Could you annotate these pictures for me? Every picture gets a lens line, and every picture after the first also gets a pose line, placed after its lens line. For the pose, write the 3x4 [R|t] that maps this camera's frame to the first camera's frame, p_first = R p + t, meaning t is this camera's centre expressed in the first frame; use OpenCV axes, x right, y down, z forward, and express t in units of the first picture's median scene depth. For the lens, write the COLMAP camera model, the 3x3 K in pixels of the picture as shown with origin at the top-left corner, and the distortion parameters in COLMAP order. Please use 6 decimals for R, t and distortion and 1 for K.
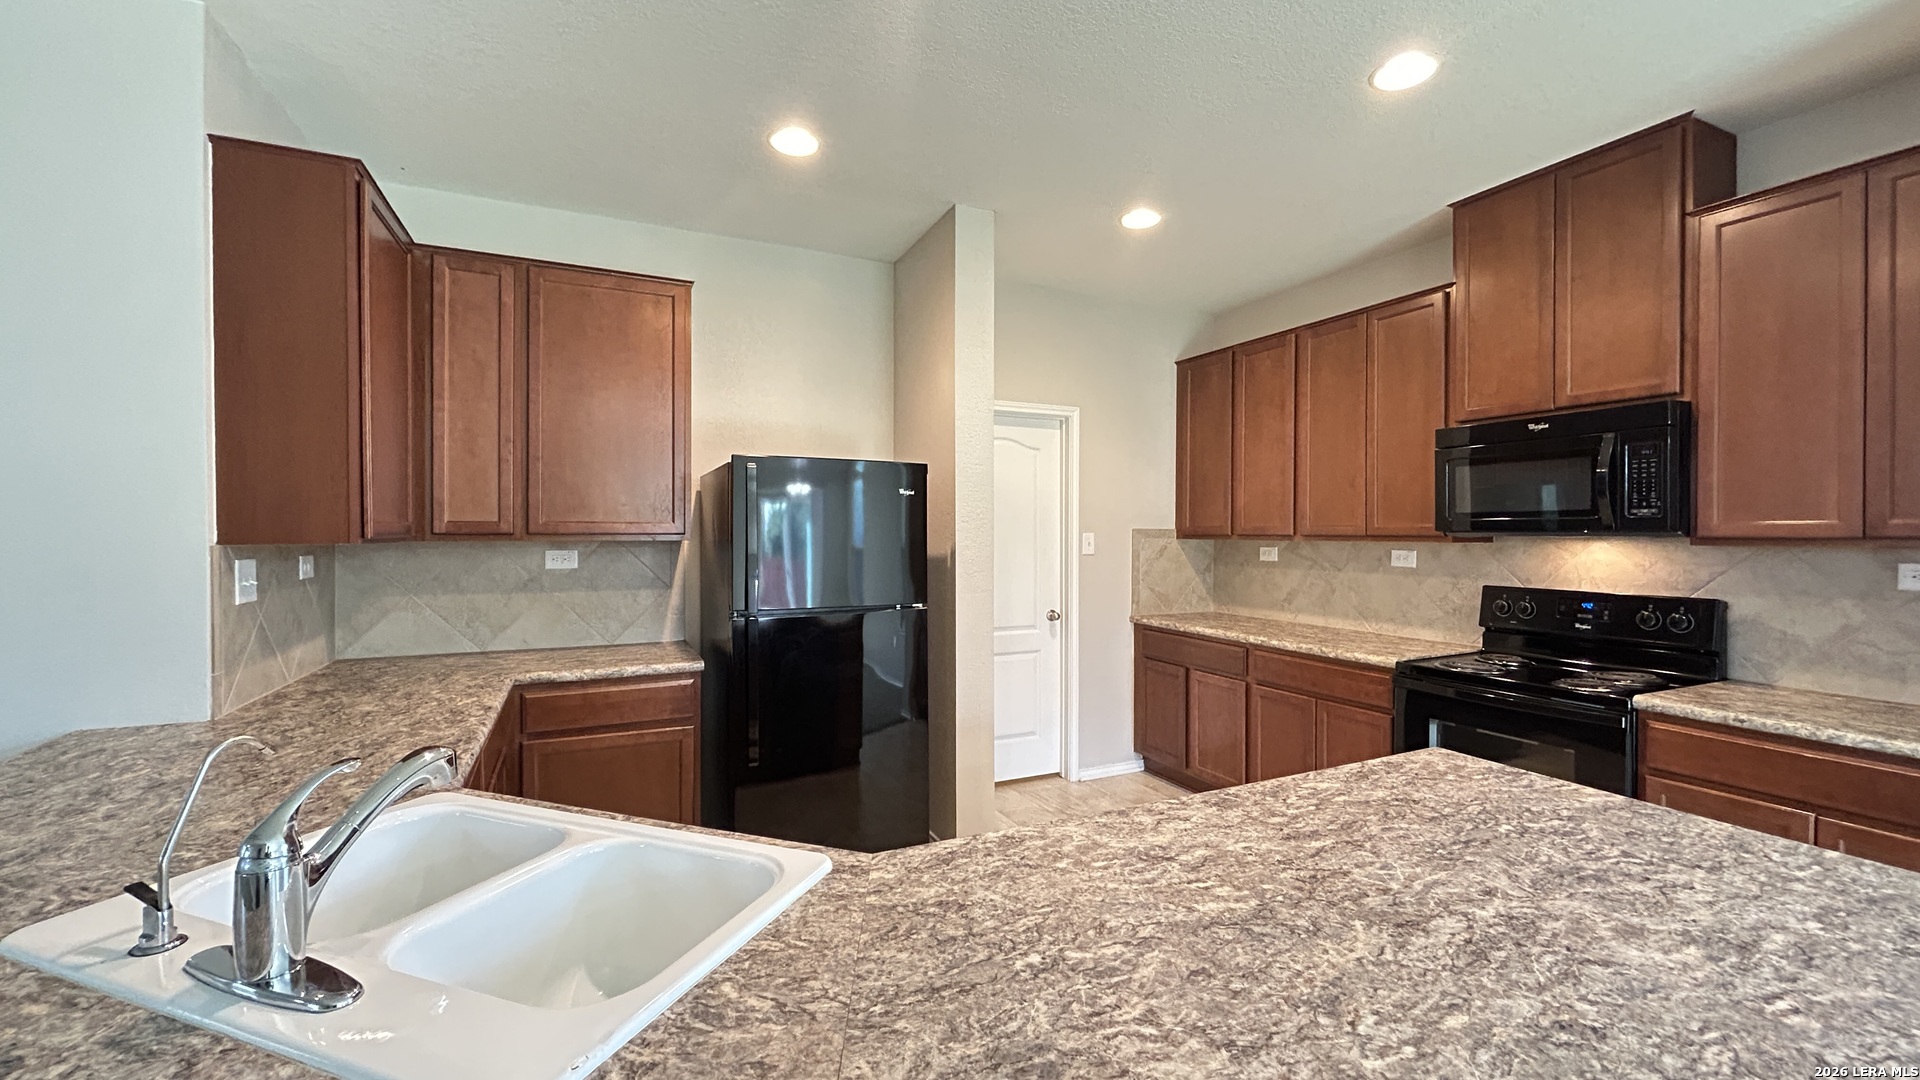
lens RADIAL K [[770.2, 0, 962.5], [0, 770.2, 531.2], [0, 0, 1]] dist [-0.000689, 0.000327]
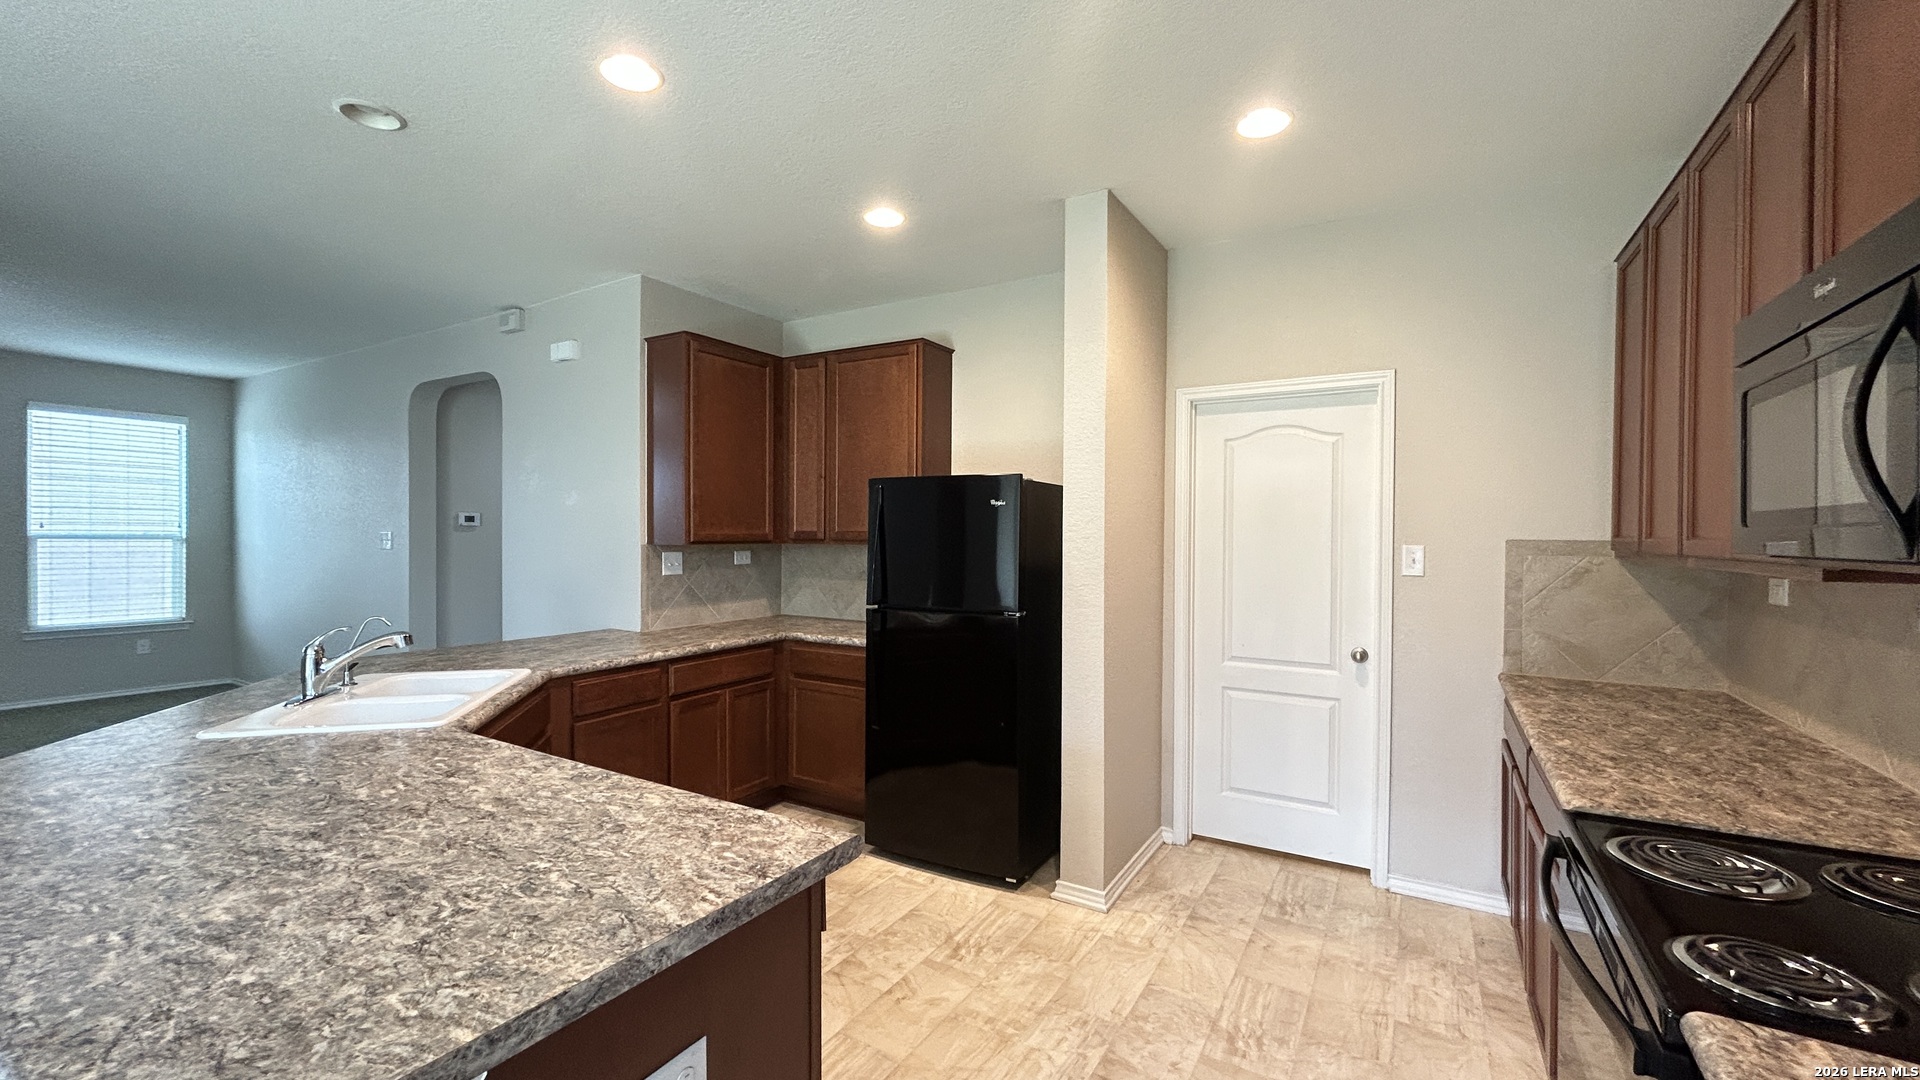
lens RADIAL K [[770.2, 0, 959.8], [0, 770.2, 542.4], [0, 0, 1]] dist [-0.000689, 0.000327]
pose [[0.550806, 0.012708, -0.834537, 1.408011], [-0.005018, 0.999916, 0.011914, -0.017618], [0.834618, -0.002374, 0.550824, 0.724126]]
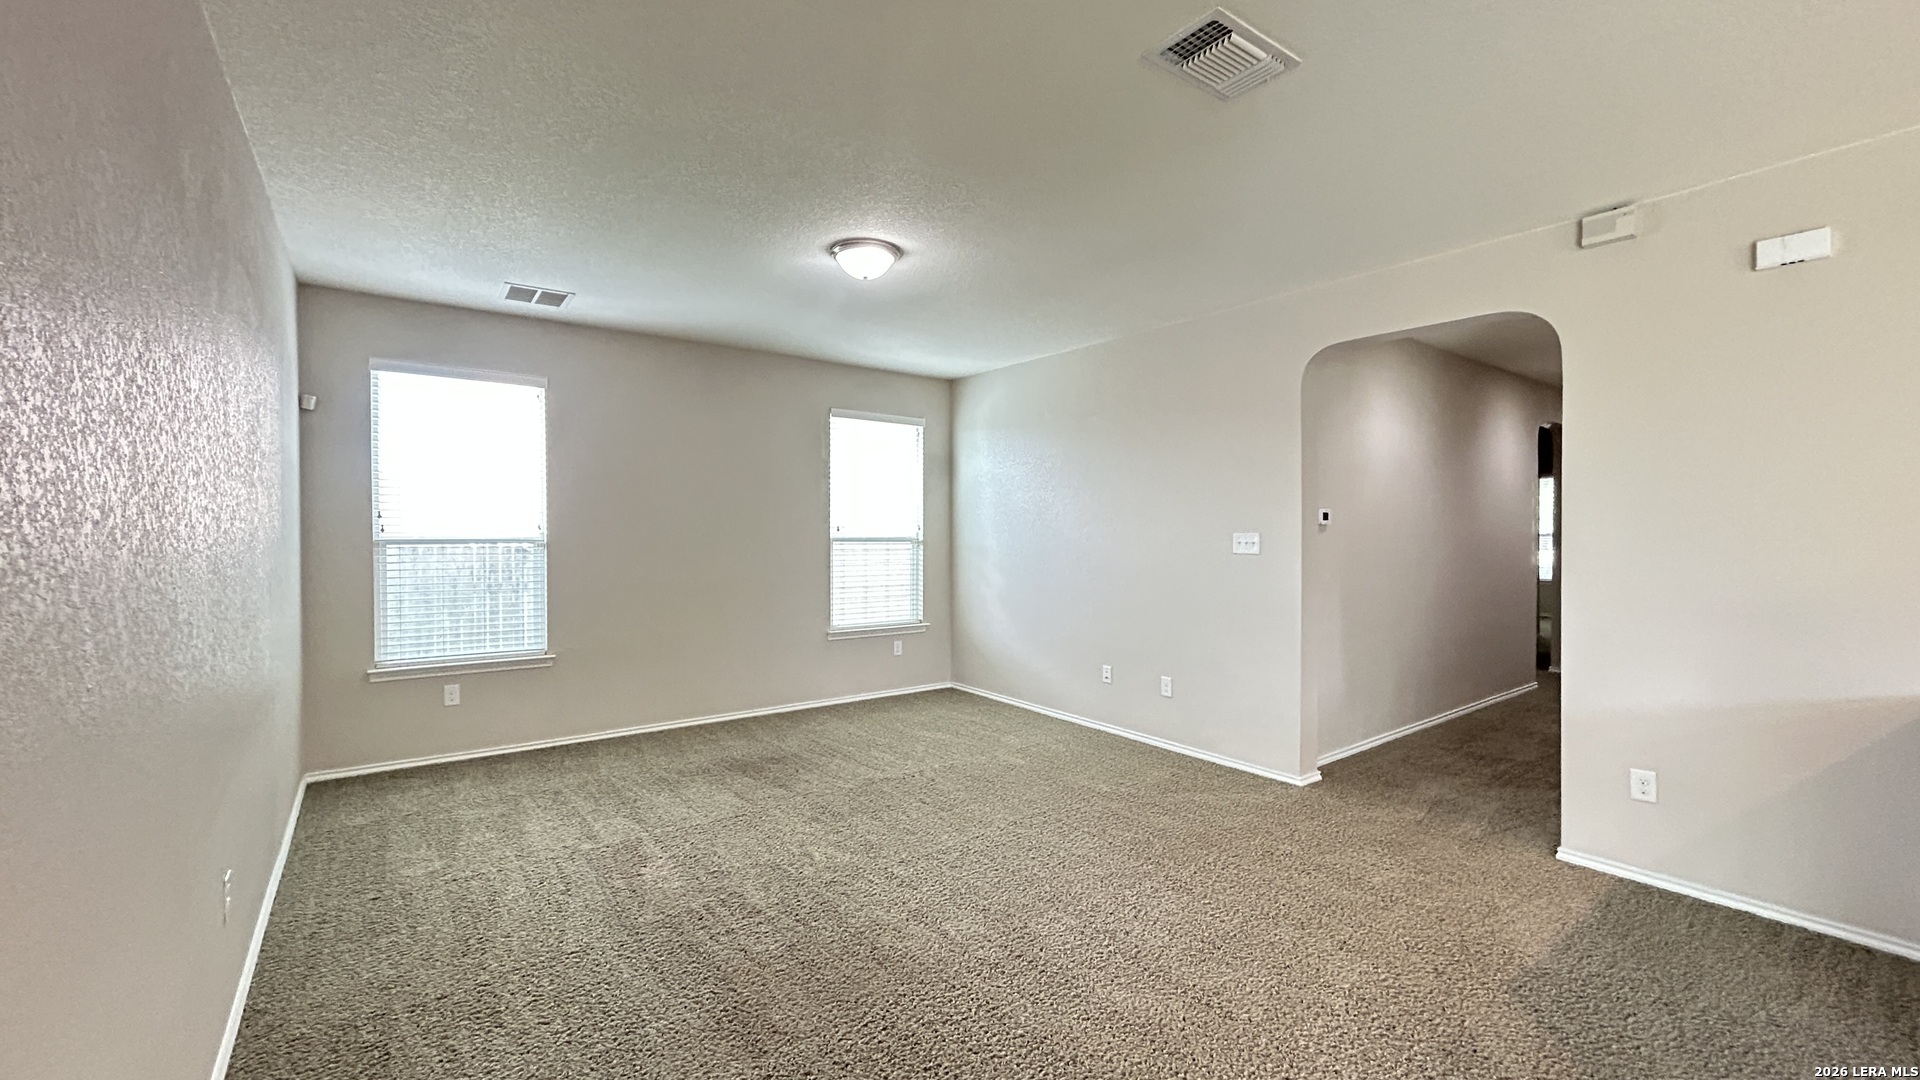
lens RADIAL K [[770.2, 0, 967.1], [0, 770.2, 538.1], [0, 0, 1]] dist [-0.000689, 0.000327]
pose [[0.208746, 0.008757, -0.977931, -0.274983], [-0.001083, 0.999961, 0.008723, -0.017223], [0.977969, -0.000762, 0.208748, -1.071093]]
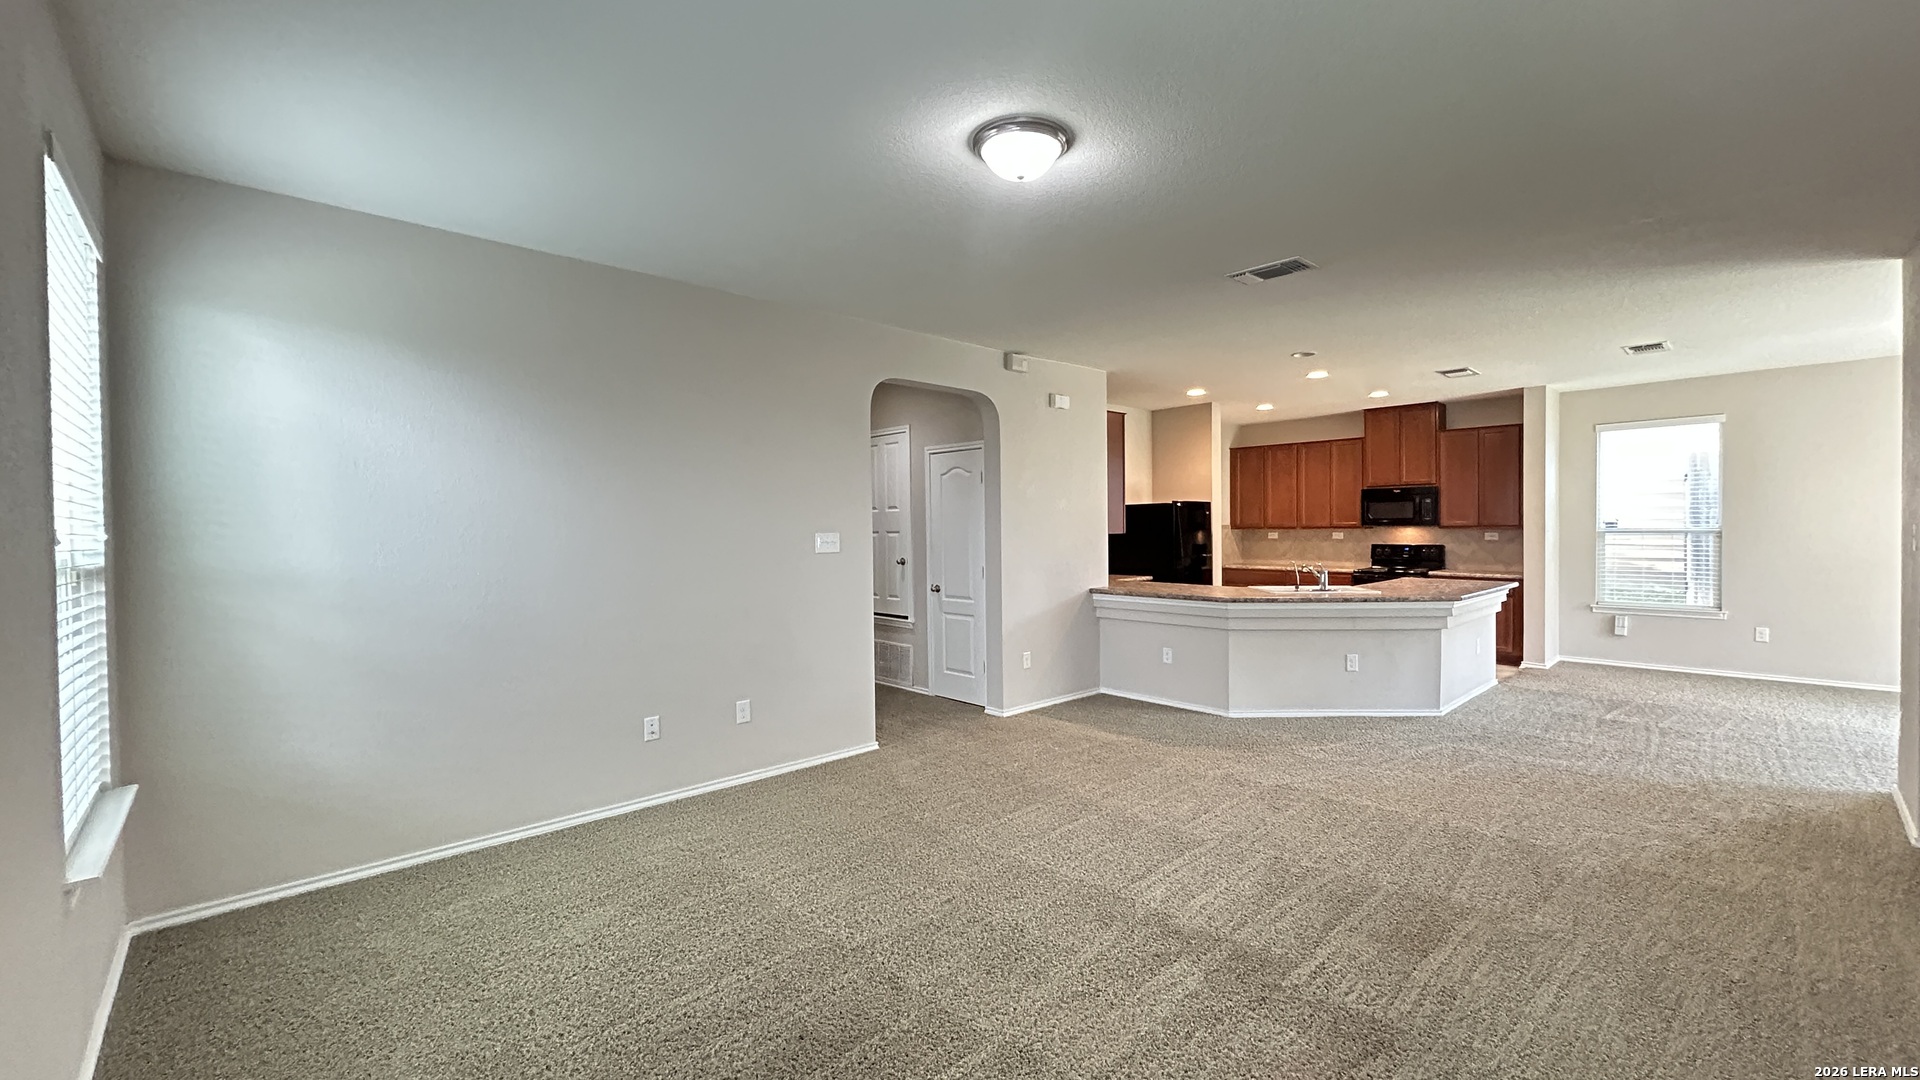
lens RADIAL K [[770.2, 0, 961.2], [0, 770.2, 530.5], [0, 0, 1]] dist [-0.000689, 0.000327]
pose [[0.952366, -0.014064, 0.304634, -3.183245], [0.011979, 0.999890, 0.008714, -0.041851], [-0.304723, -0.004649, 0.952430, -2.425041]]
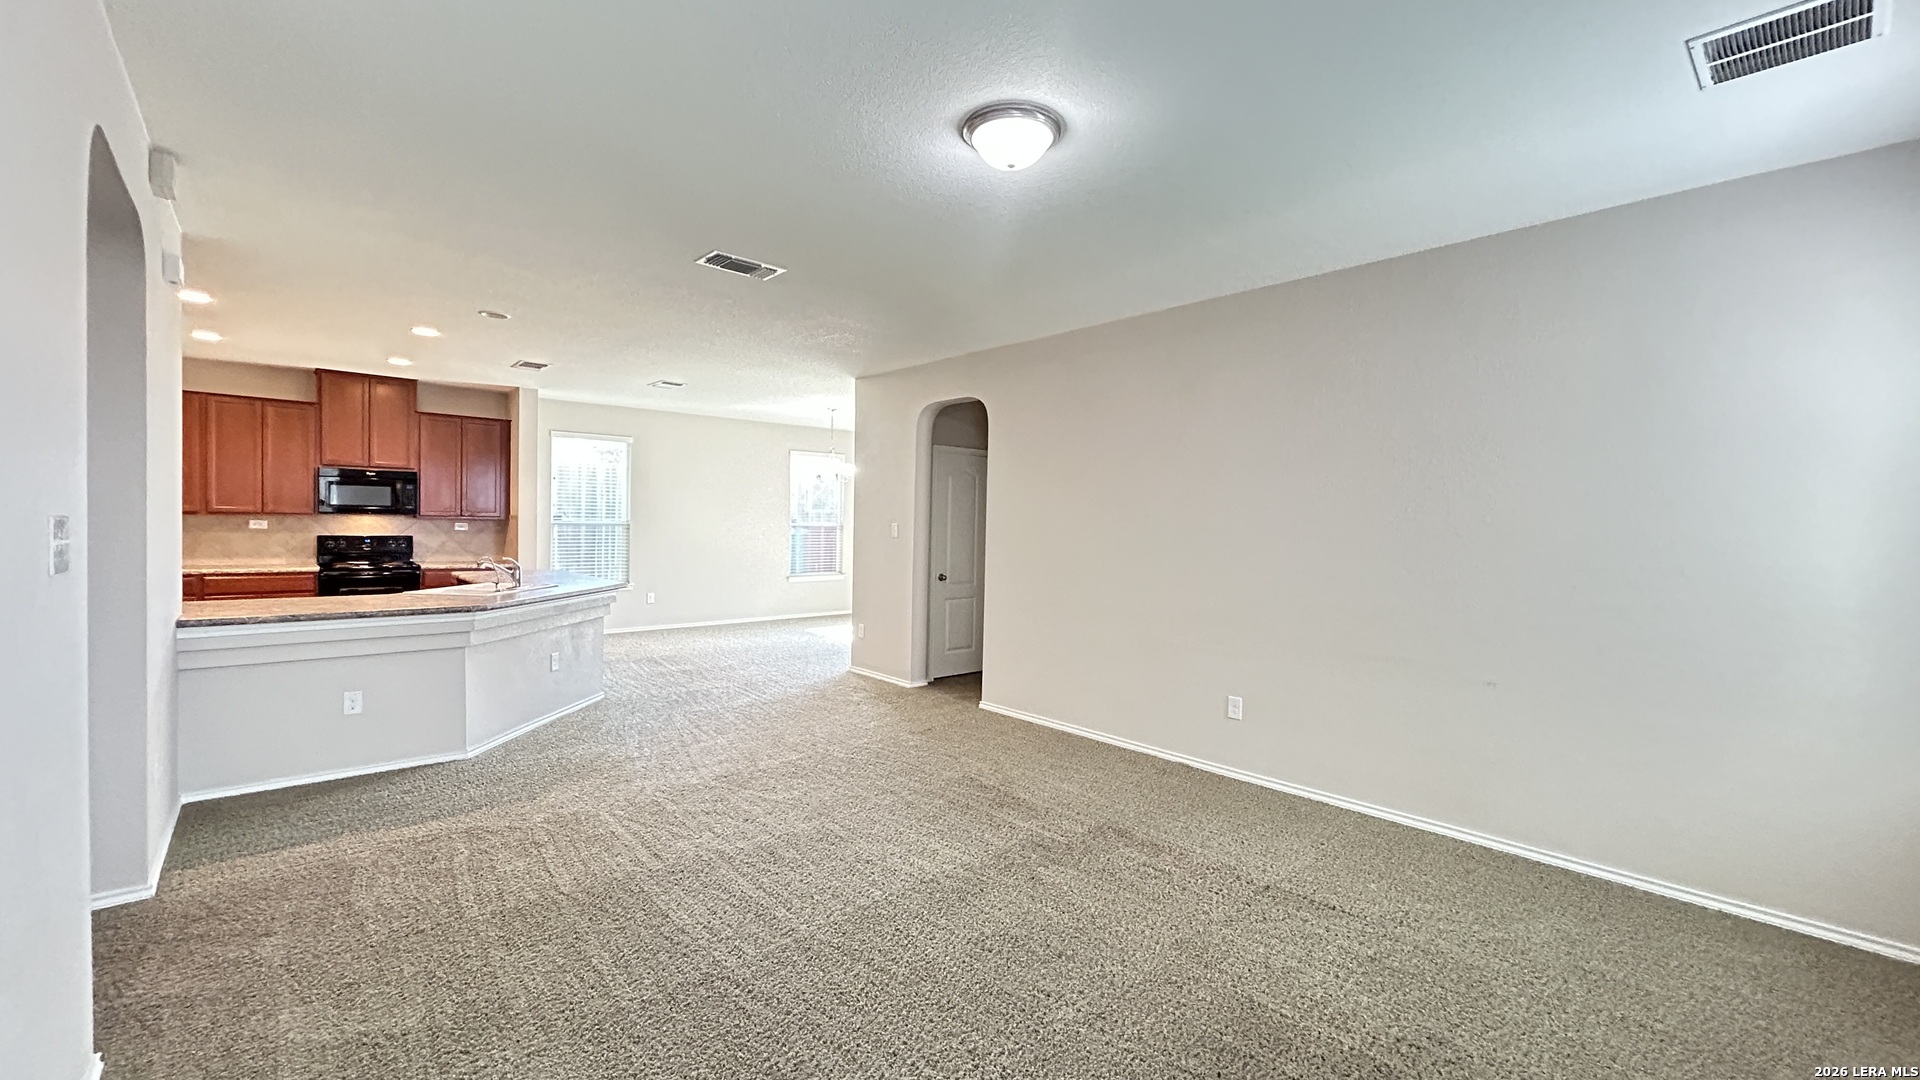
lens RADIAL K [[770.2, 0, 959.9], [0, 770.2, 546.9], [0, 0, 1]] dist [-0.000689, 0.000327]
pose [[-0.280595, -0.040286, 0.958980, -4.072411], [-0.023372, 0.999109, 0.035133, -0.040457], [-0.959542, -0.012555, -0.281286, -0.362729]]
